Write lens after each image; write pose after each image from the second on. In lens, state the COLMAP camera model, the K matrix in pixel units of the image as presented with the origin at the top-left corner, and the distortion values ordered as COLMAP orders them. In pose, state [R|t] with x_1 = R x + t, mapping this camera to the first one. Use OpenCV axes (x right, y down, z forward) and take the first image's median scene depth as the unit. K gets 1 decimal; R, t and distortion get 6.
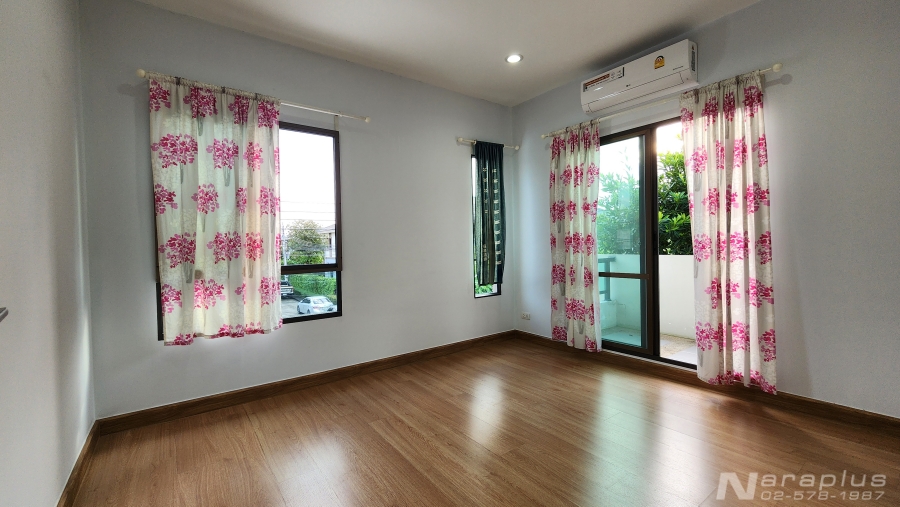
lens RADIAL K [[370.0, 0, 442.0], [0, 370.0, 250.4], [0, 0, 1]] dist [-0.000505, 0.000028]
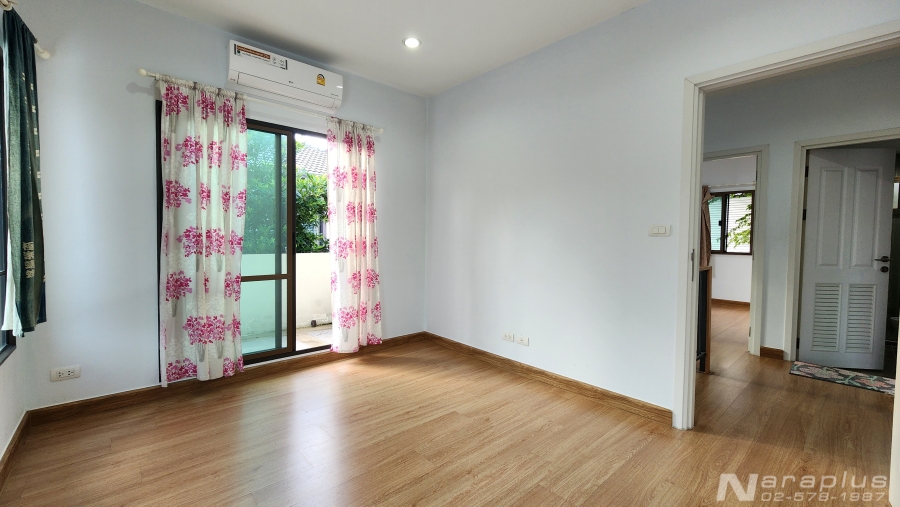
lens RADIAL K [[370.0, 0, 442.0], [0, 370.0, 250.4], [0, 0, 1]] dist [-0.000505, 0.000028]
pose [[-0.093288, -0.010442, 0.995584, -0.485573], [0.007419, 0.999910, 0.011182, -0.008176], [-0.995612, 0.008429, -0.093202, 0.659881]]
